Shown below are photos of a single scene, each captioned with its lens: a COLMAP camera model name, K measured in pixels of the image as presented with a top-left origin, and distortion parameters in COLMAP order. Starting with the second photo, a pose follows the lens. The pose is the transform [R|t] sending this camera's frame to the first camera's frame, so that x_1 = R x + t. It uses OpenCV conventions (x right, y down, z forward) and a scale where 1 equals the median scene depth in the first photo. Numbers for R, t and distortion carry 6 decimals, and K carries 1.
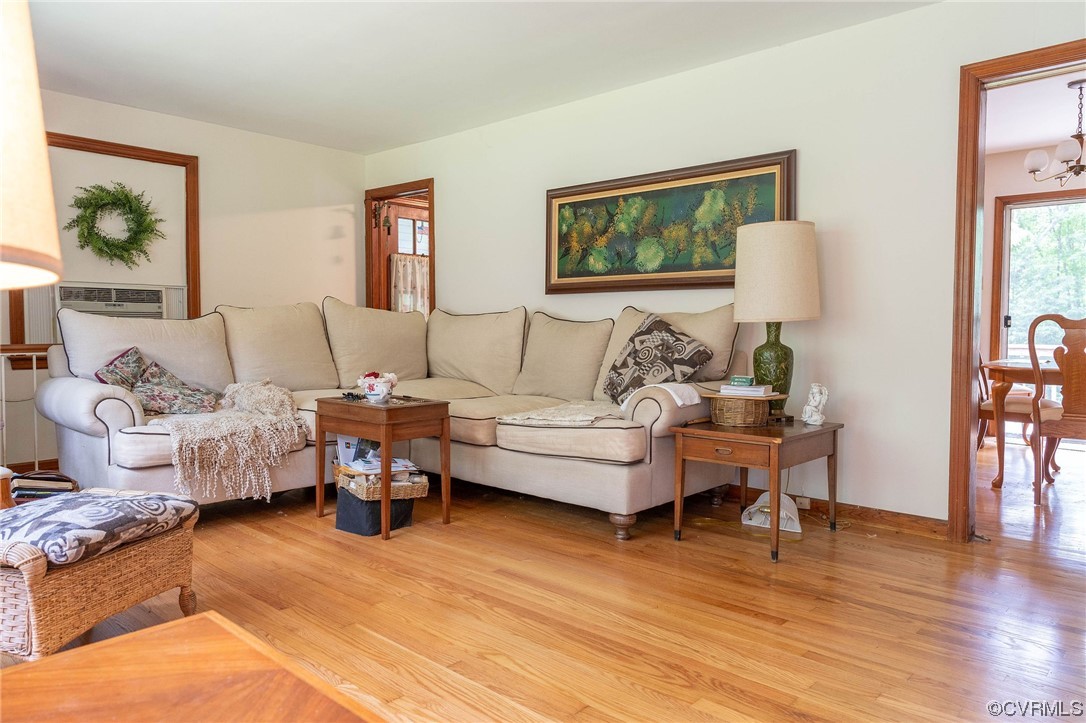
lens RADIAL K [[730.7, 0, 545.8], [0, 730.7, 361.9], [0, 0, 1]] dist [-0.008016, 0.003049]
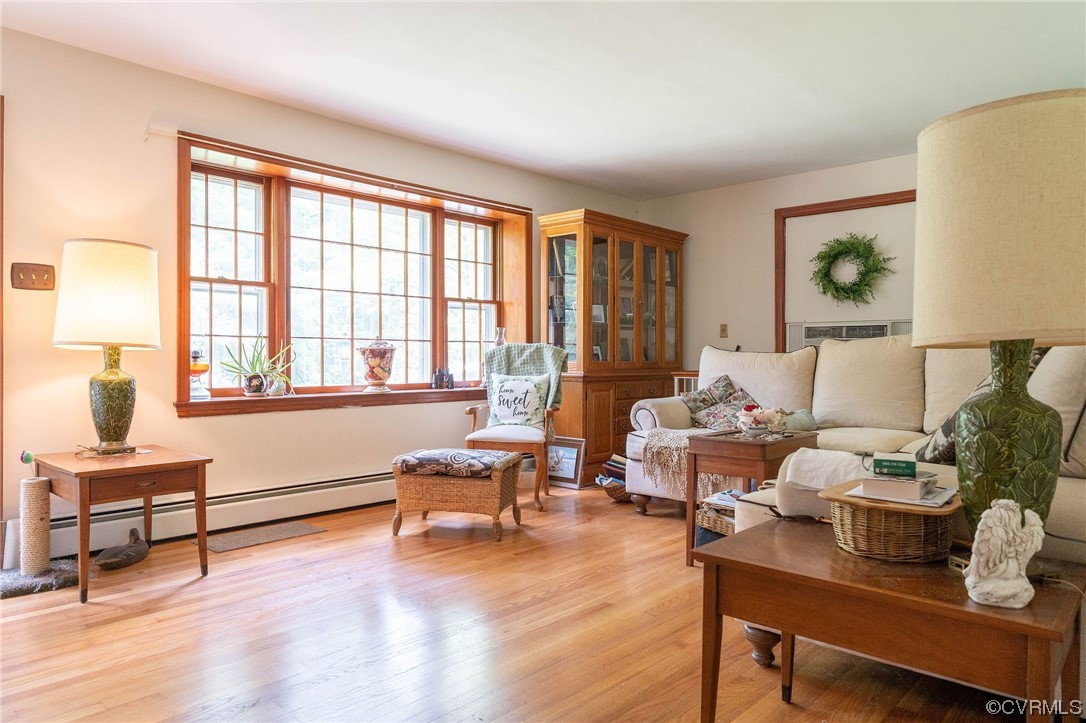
lens RADIAL K [[730.7, 0, 545.9], [0, 730.7, 360.4], [0, 0, 1]] dist [-0.008016, 0.003049]
pose [[0.000175, 0.008023, -0.999968, 0.572295], [-0.055981, 0.998400, 0.008000, -0.030782], [0.998432, 0.055977, 0.000624, 0.550918]]
